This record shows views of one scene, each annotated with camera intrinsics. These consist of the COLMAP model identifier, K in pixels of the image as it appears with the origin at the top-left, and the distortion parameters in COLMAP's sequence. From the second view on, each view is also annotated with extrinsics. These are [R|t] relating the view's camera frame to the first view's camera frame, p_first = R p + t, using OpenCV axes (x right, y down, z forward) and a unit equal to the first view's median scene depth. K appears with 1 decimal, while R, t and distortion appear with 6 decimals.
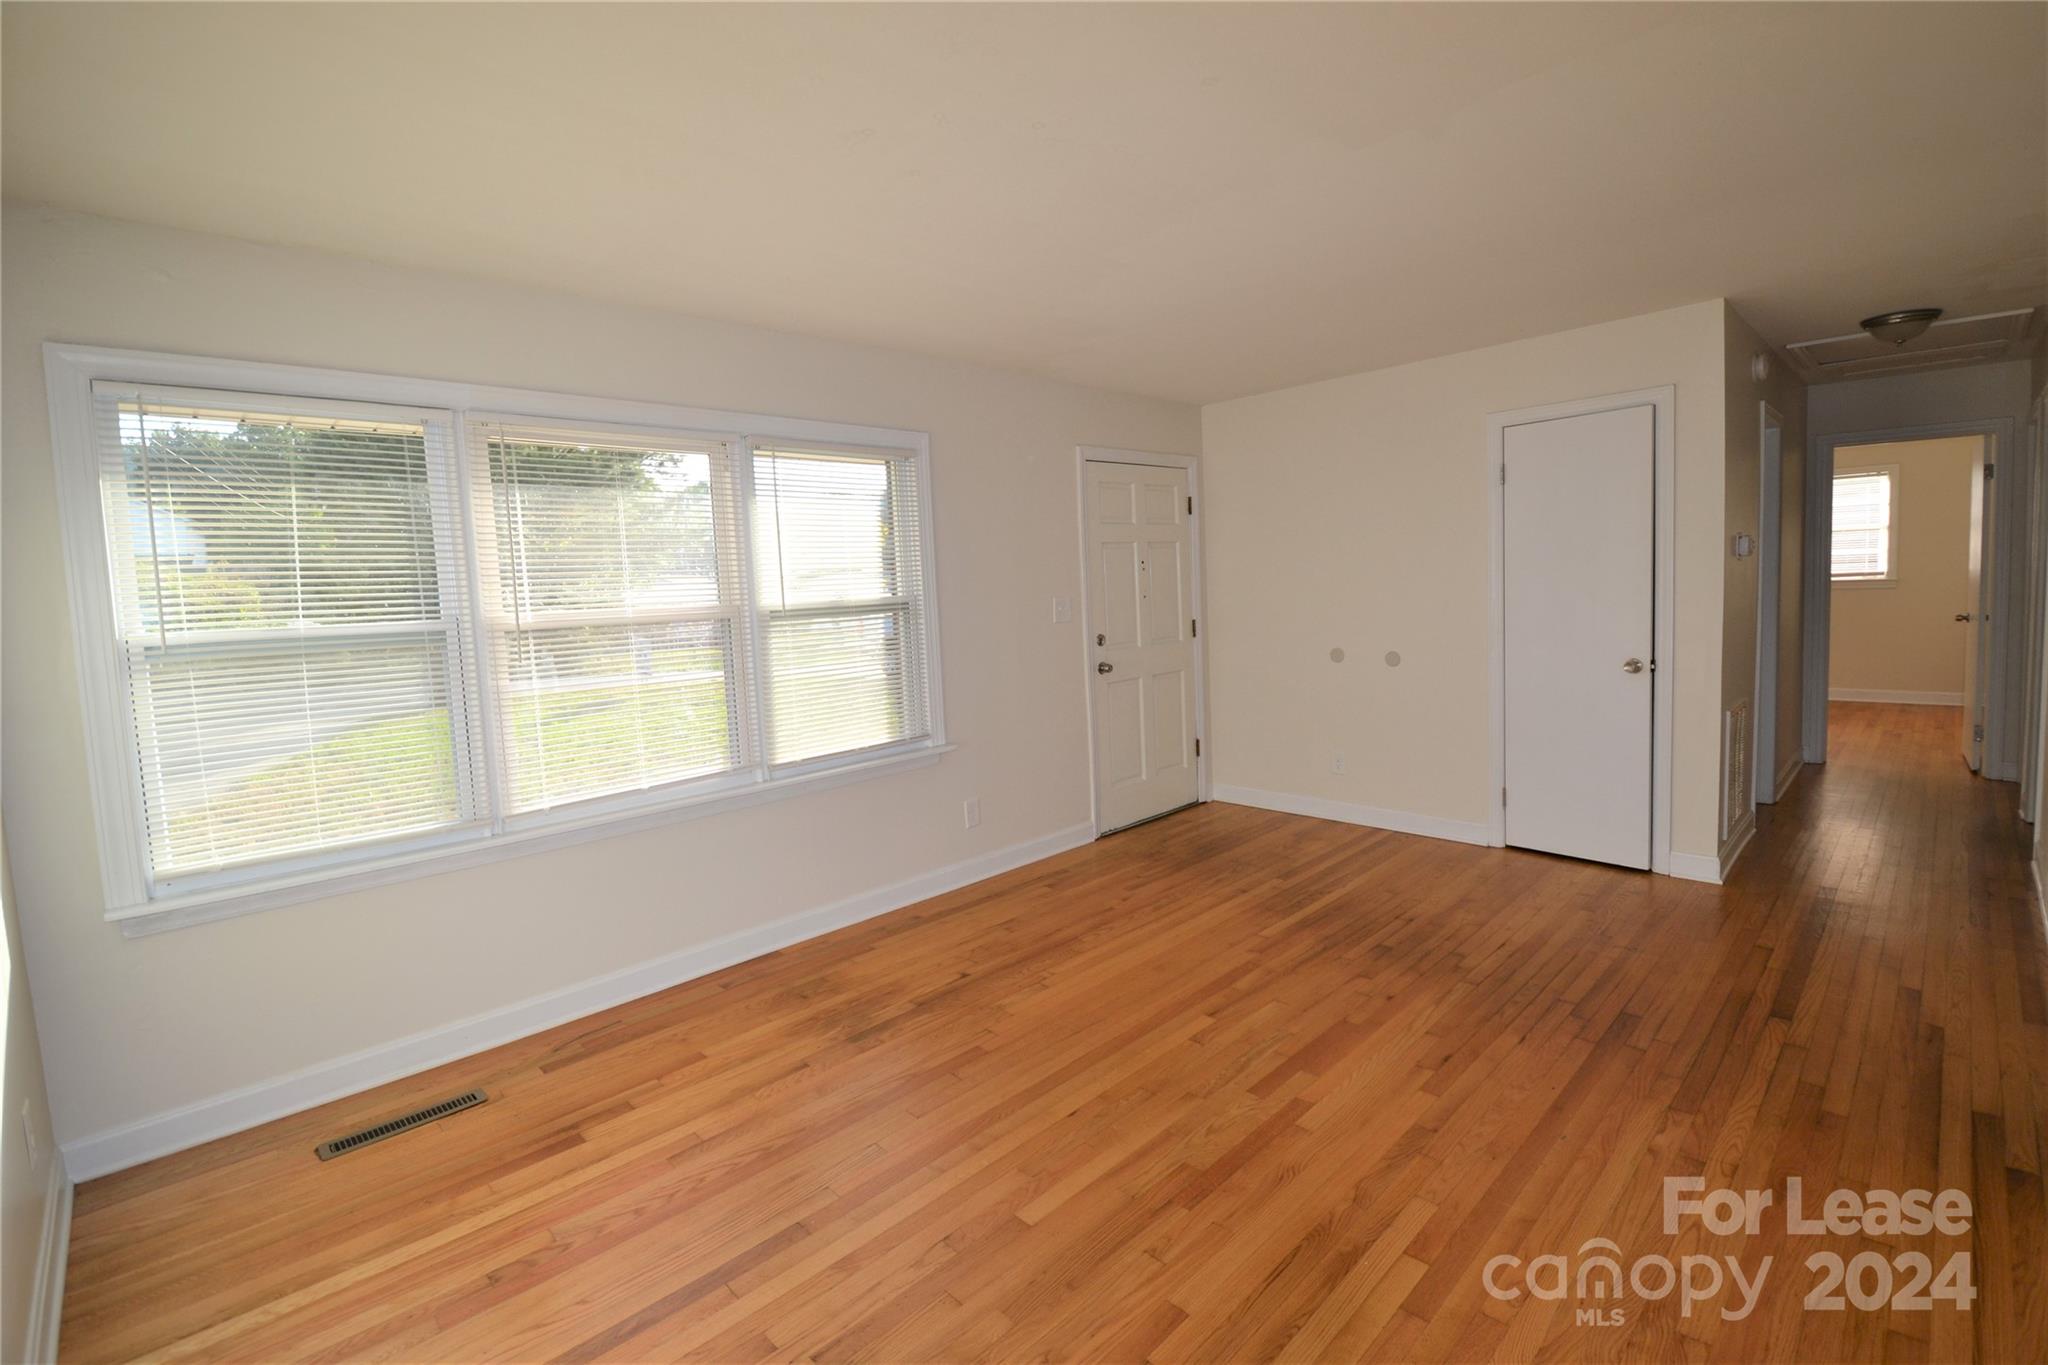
lens RADIAL K [[914.8, 0, 1025.4], [0, 914.8, 658.3], [0, 0, 1]] dist [0.030389, -0.033907]
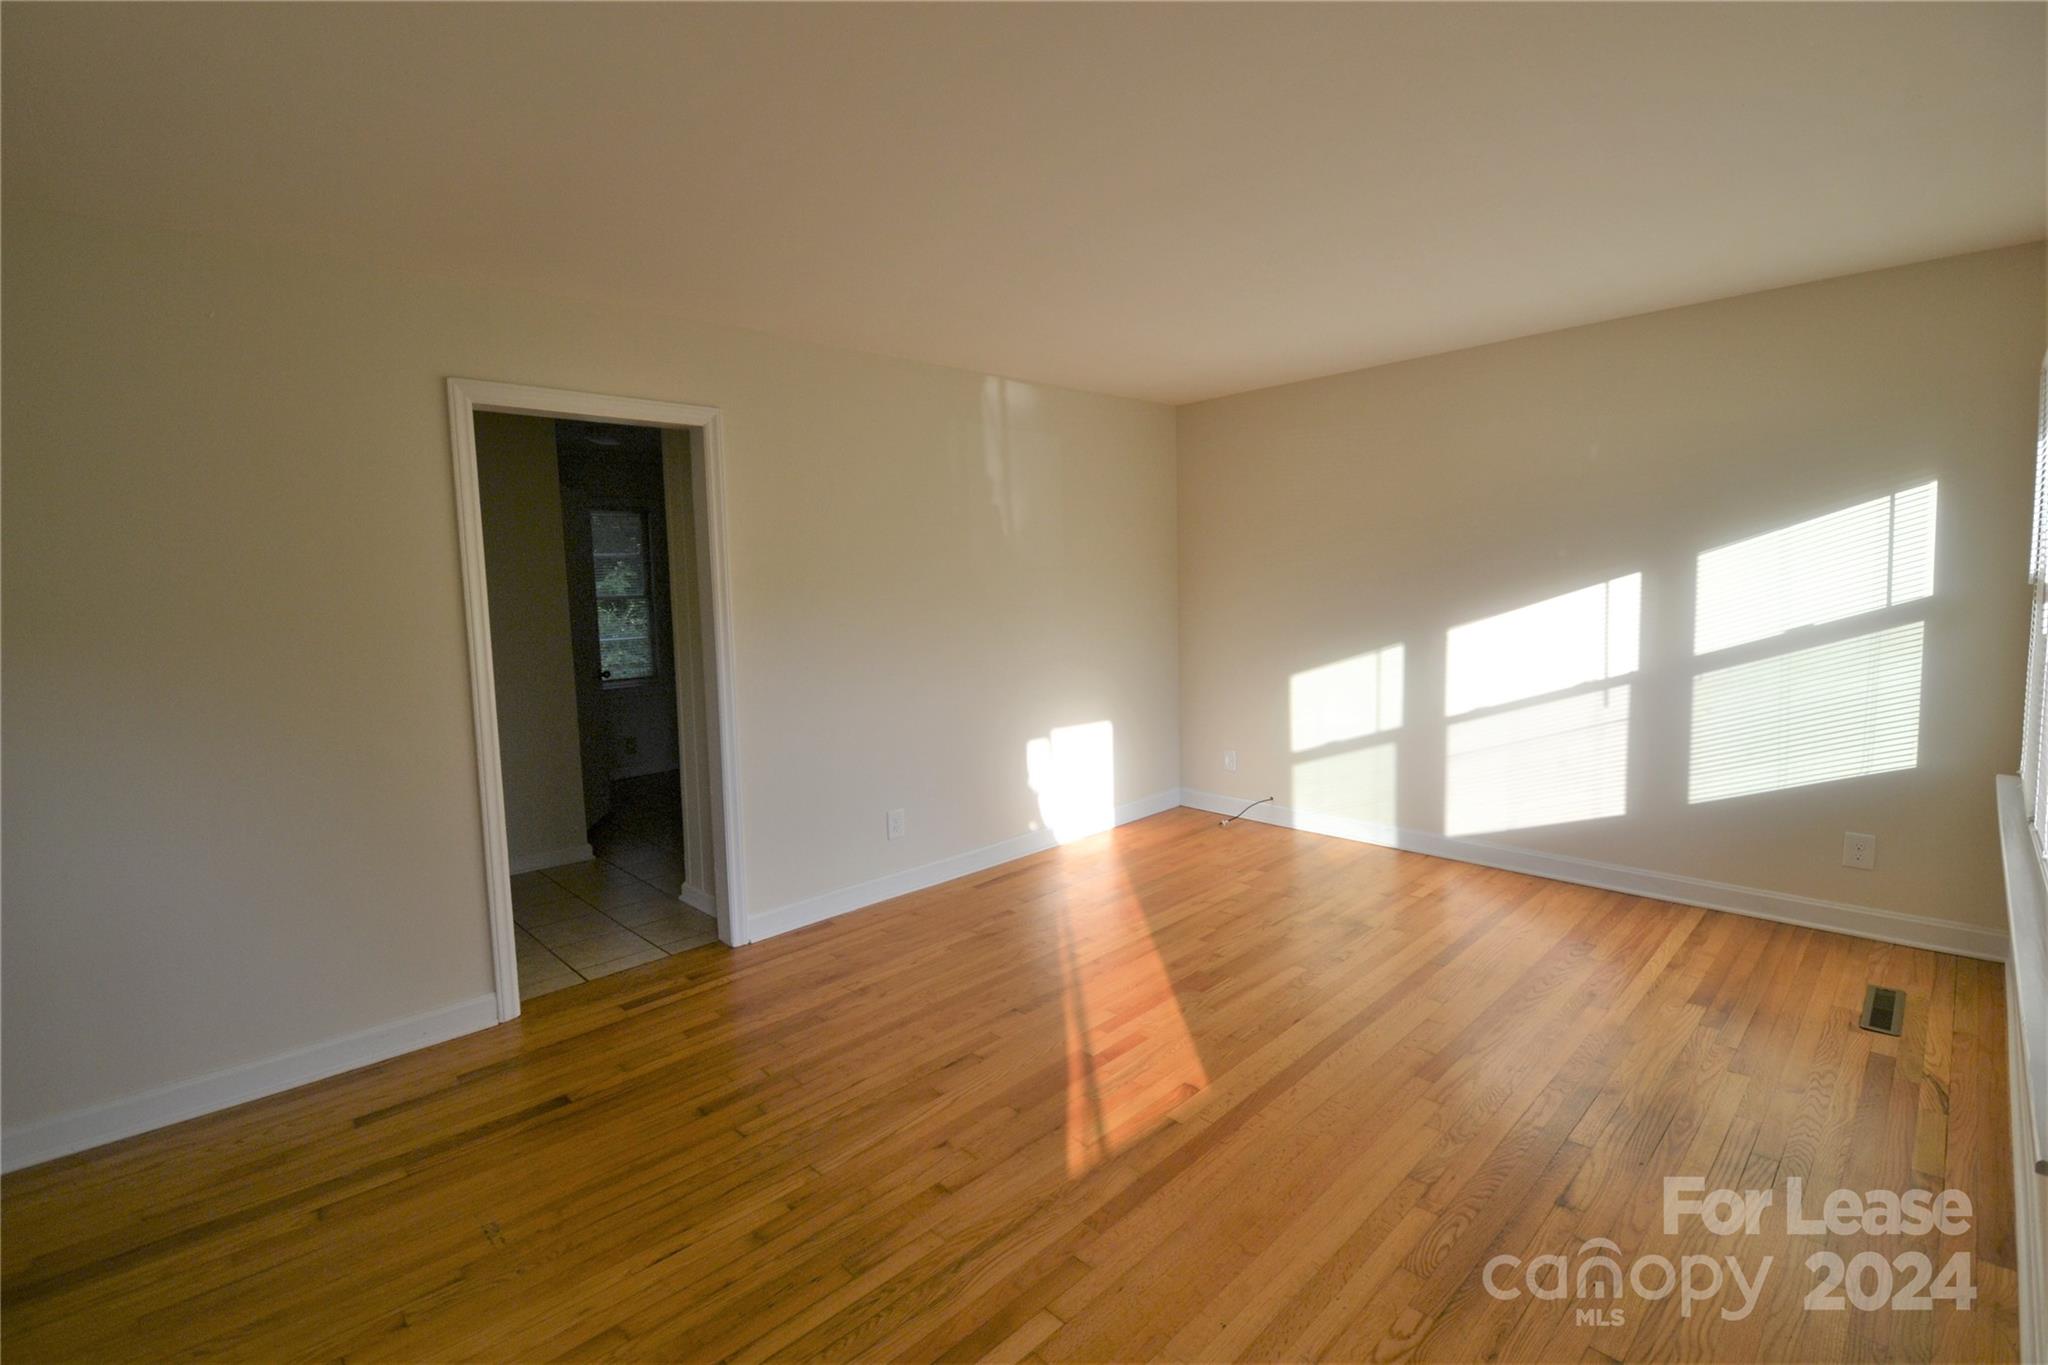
lens RADIAL K [[914.8, 0, 1025.4], [0, 914.8, 658.3], [0, 0, 1]] dist [0.030389, -0.033907]
pose [[-0.997181, 0.073558, 0.014781, 0.306637], [0.075000, 0.982669, 0.169516, -0.174163], [-0.002056, 0.170147, -0.985417, 1.837301]]
